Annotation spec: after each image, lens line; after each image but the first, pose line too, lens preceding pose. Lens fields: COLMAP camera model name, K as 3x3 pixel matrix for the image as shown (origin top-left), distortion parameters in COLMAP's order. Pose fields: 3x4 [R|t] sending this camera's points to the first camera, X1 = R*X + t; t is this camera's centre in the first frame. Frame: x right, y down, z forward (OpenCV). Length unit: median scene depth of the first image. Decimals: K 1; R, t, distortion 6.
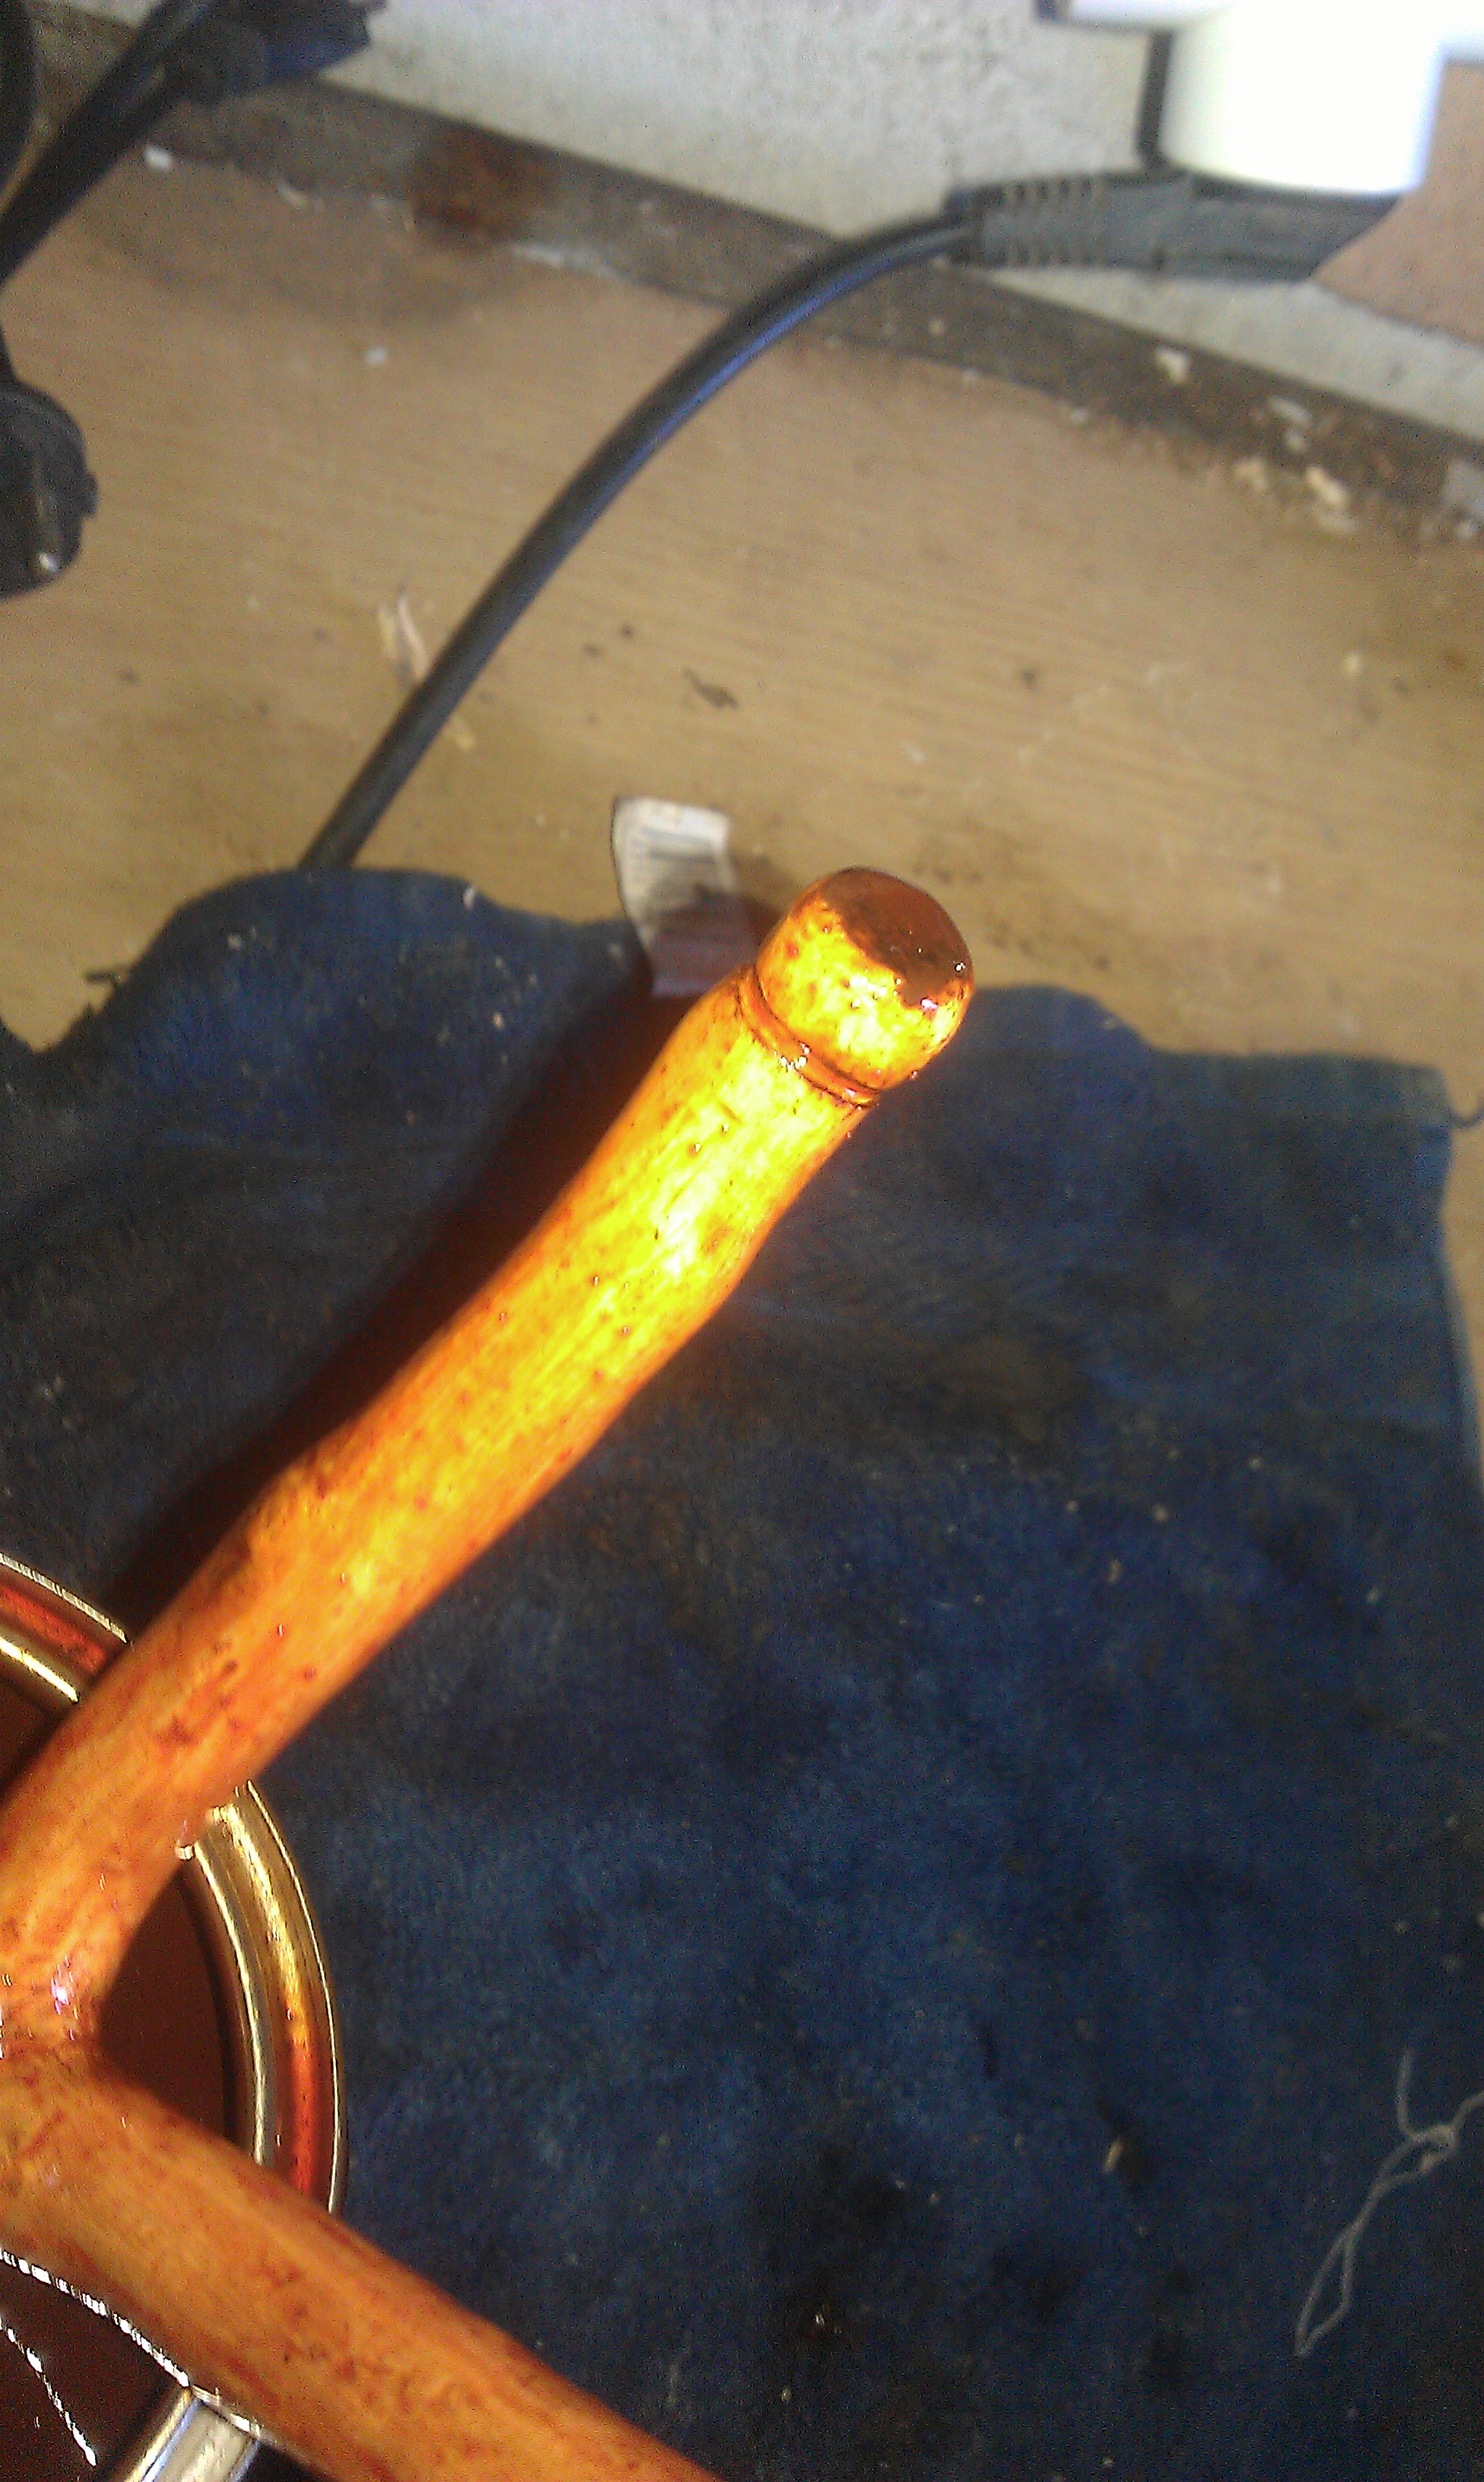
lens RADIAL K [[2825.8, 0, 742.0], [0, 2825.8, 1241.0], [0, 0, 1]] dist [0.078483, -0.476538]
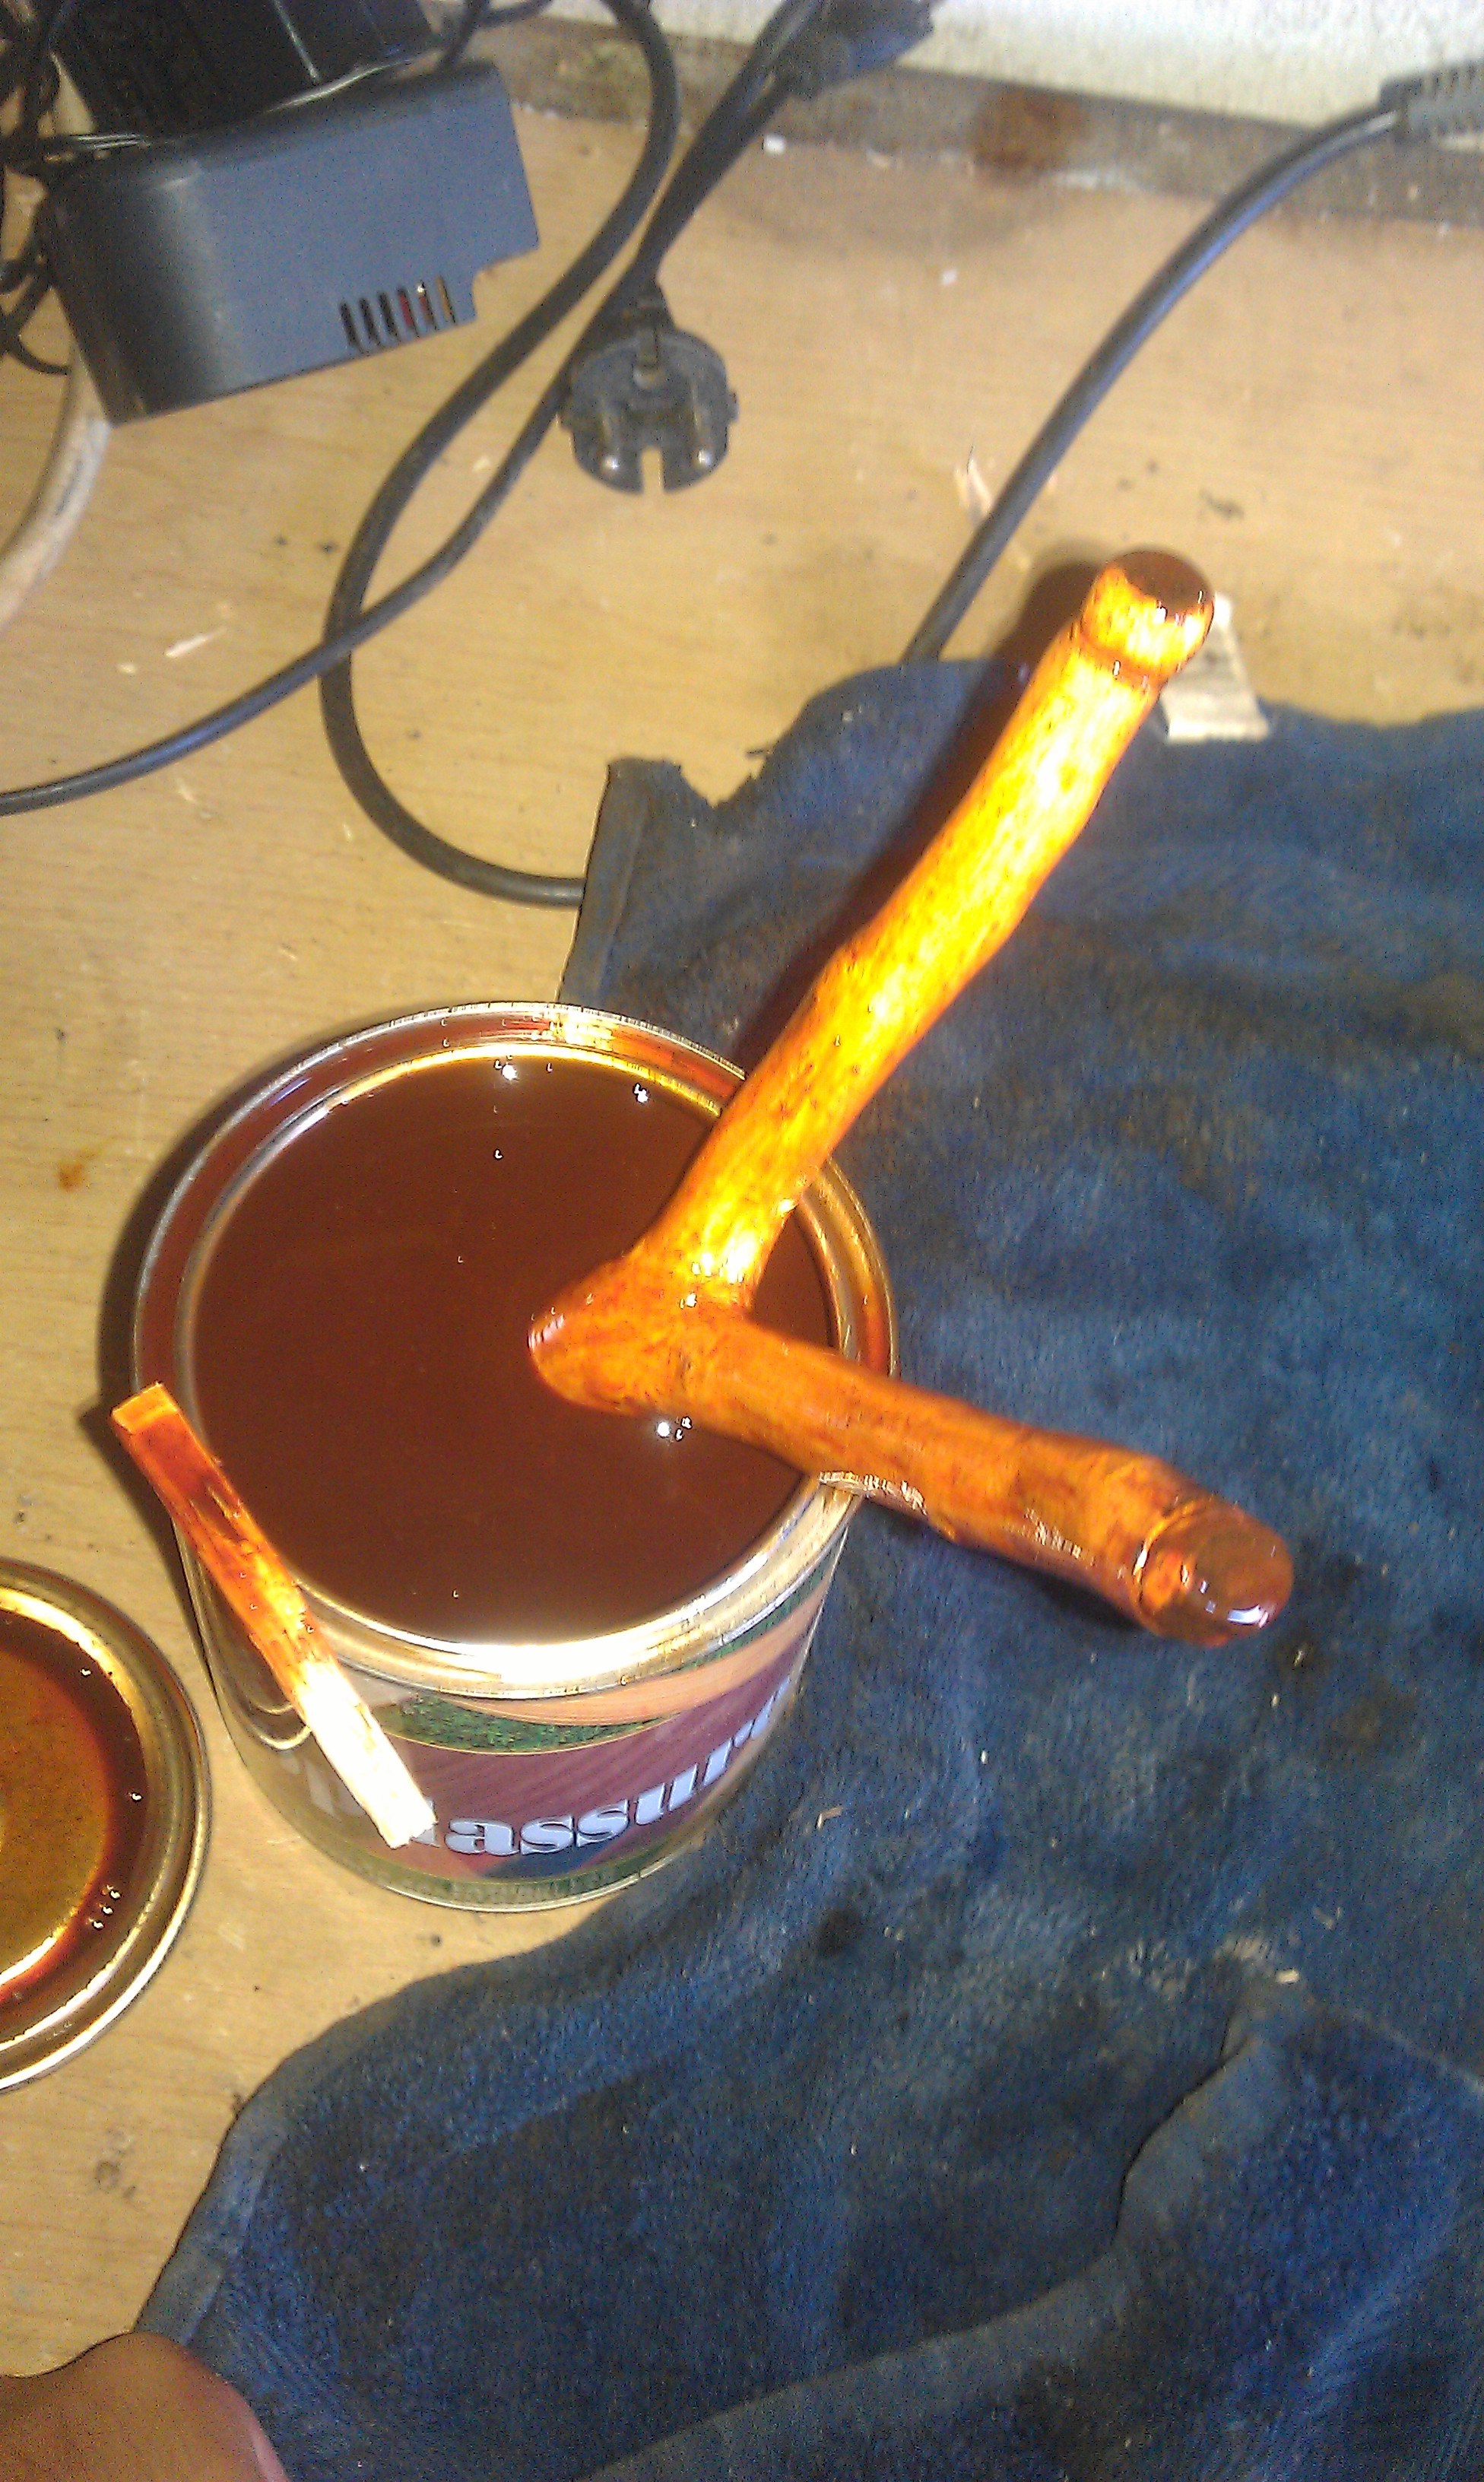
lens RADIAL K [[2825.8, 0, 742.0], [0, 2825.8, 1241.0], [0, 0, 1]] dist [0.078483, -0.476538]
pose [[0.964006, -0.049749, -0.261184, 0.126519], [0.056858, 0.998187, 0.019725, 0.126224], [0.259729, -0.033865, 0.965087, -0.377520]]
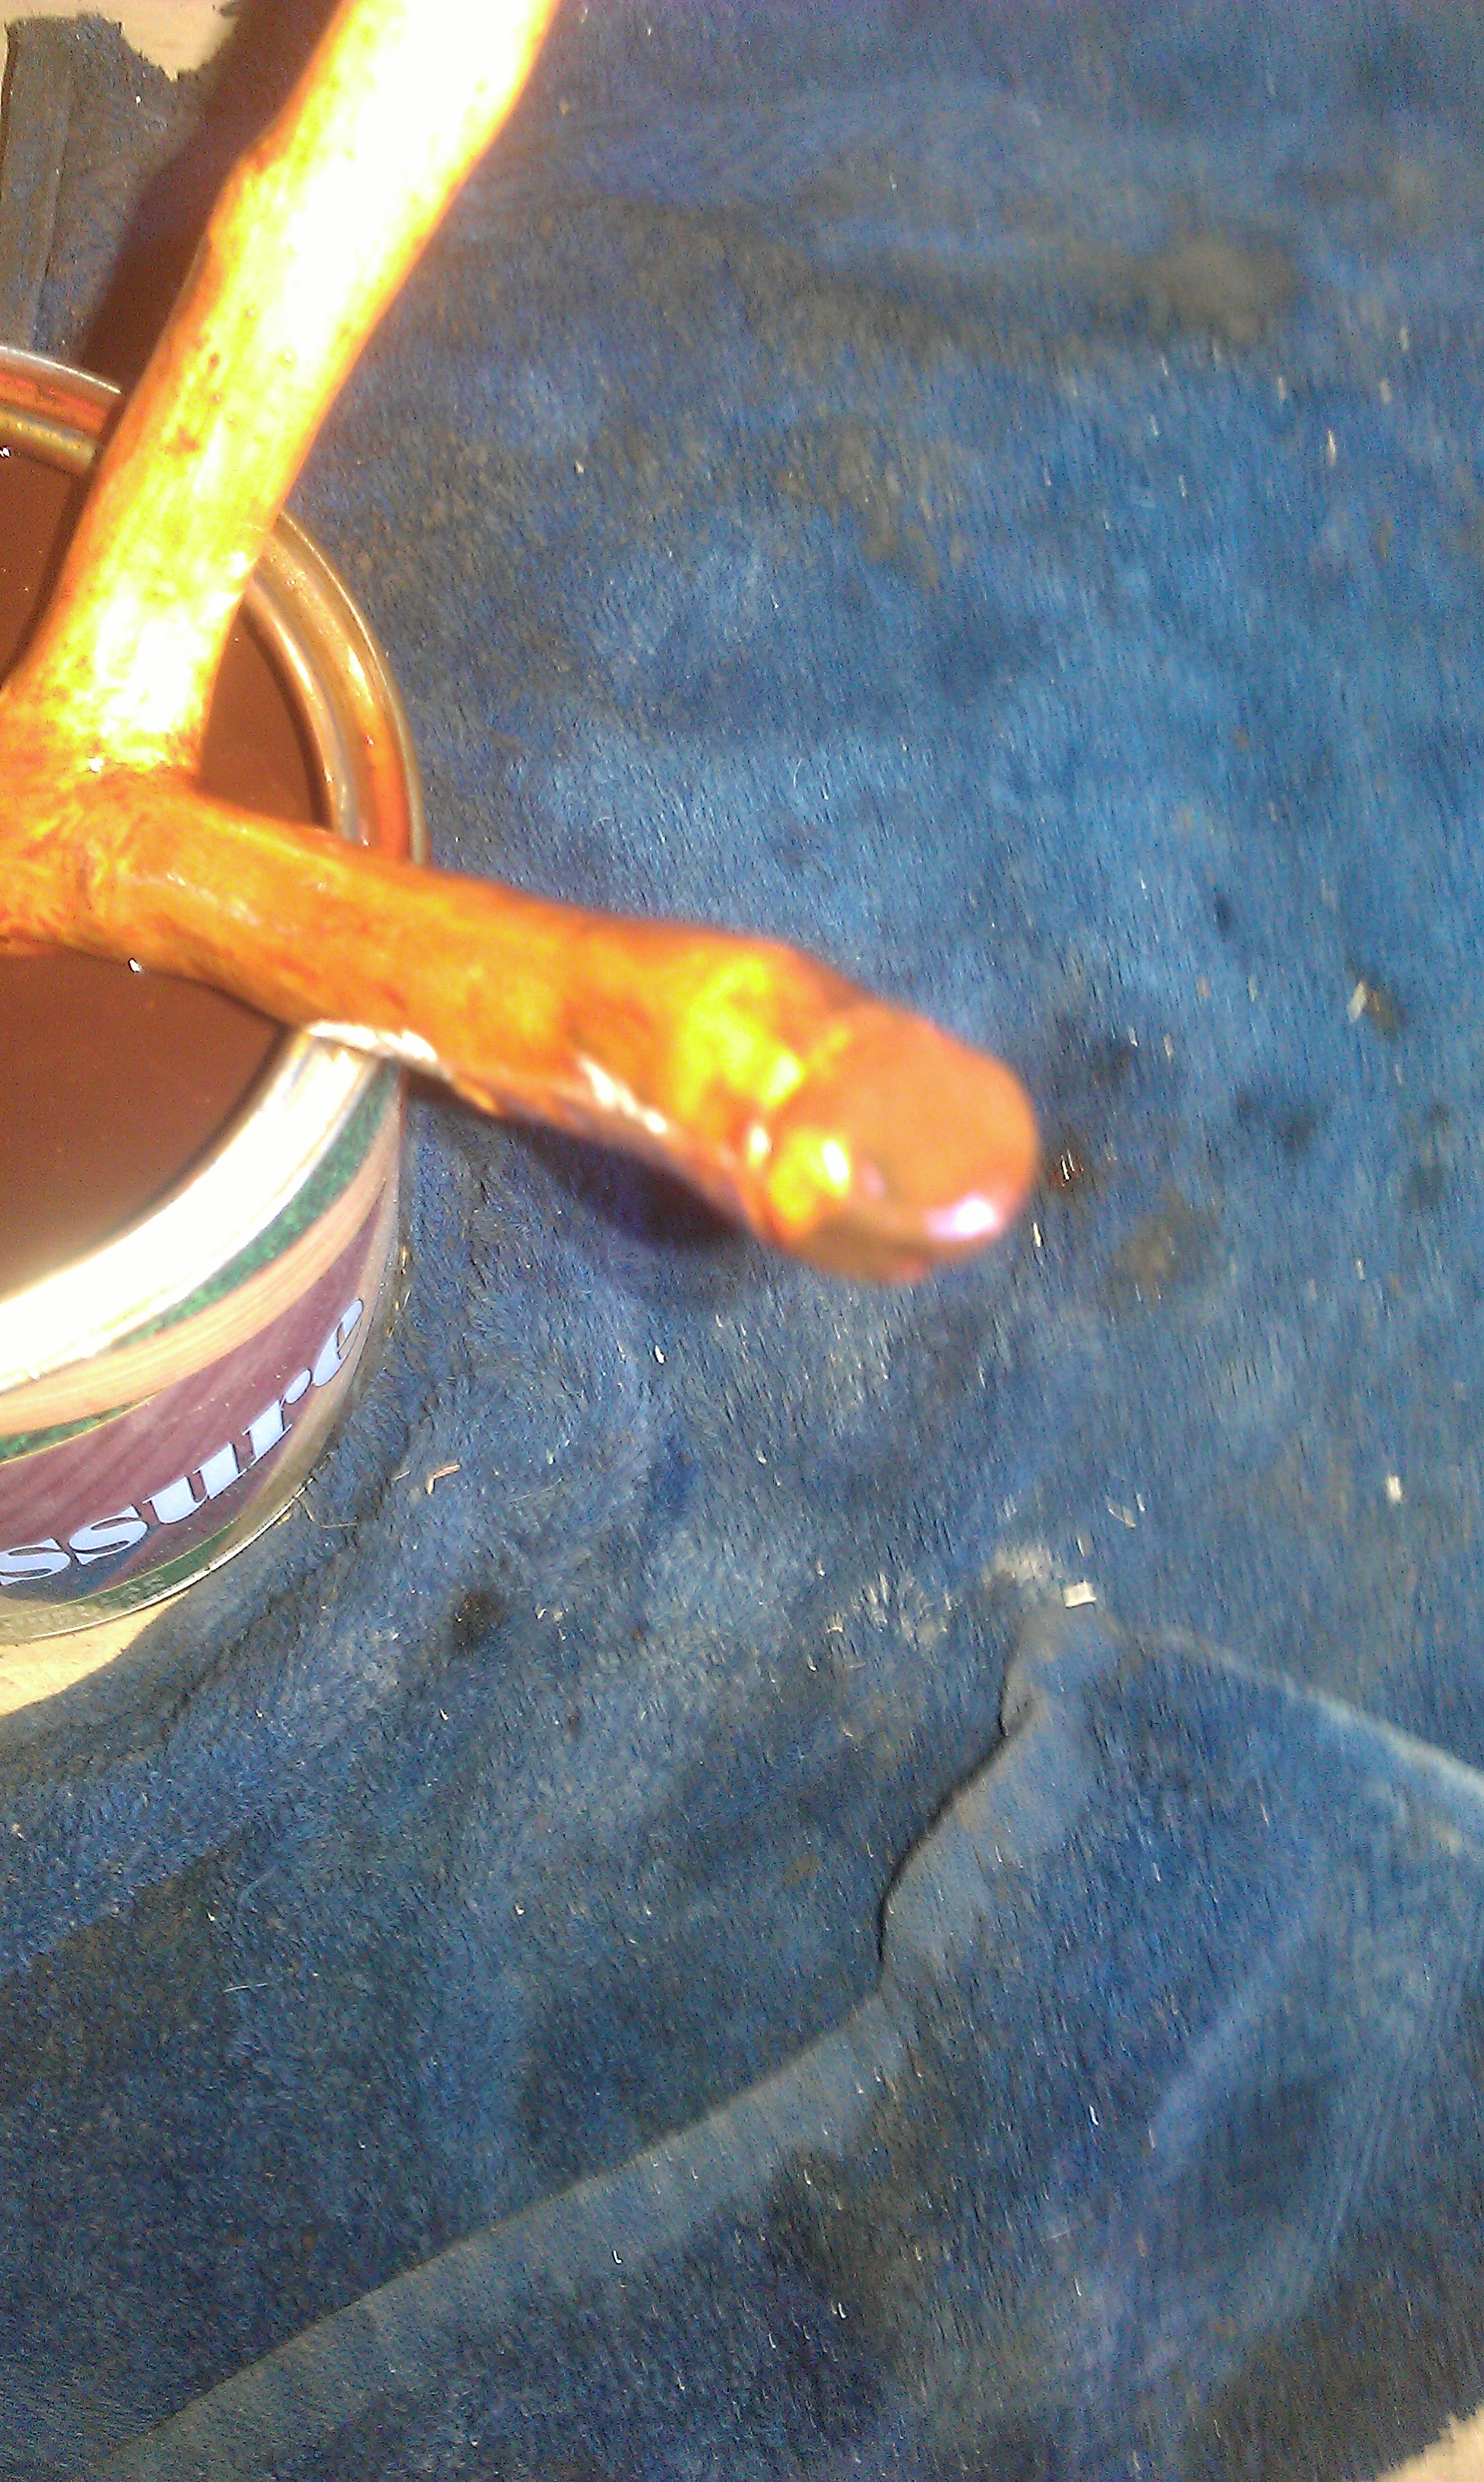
lens RADIAL K [[2735.2, 0, 686.3], [0, 2735.2, 1292.6], [0, 0, 1]] dist [0.112458, -0.406598]
pose [[0.969840, -0.104737, -0.220093, 0.102293], [0.154537, 0.962506, 0.222934, 0.162816], [0.188491, -0.250223, 0.949663, -0.010084]]
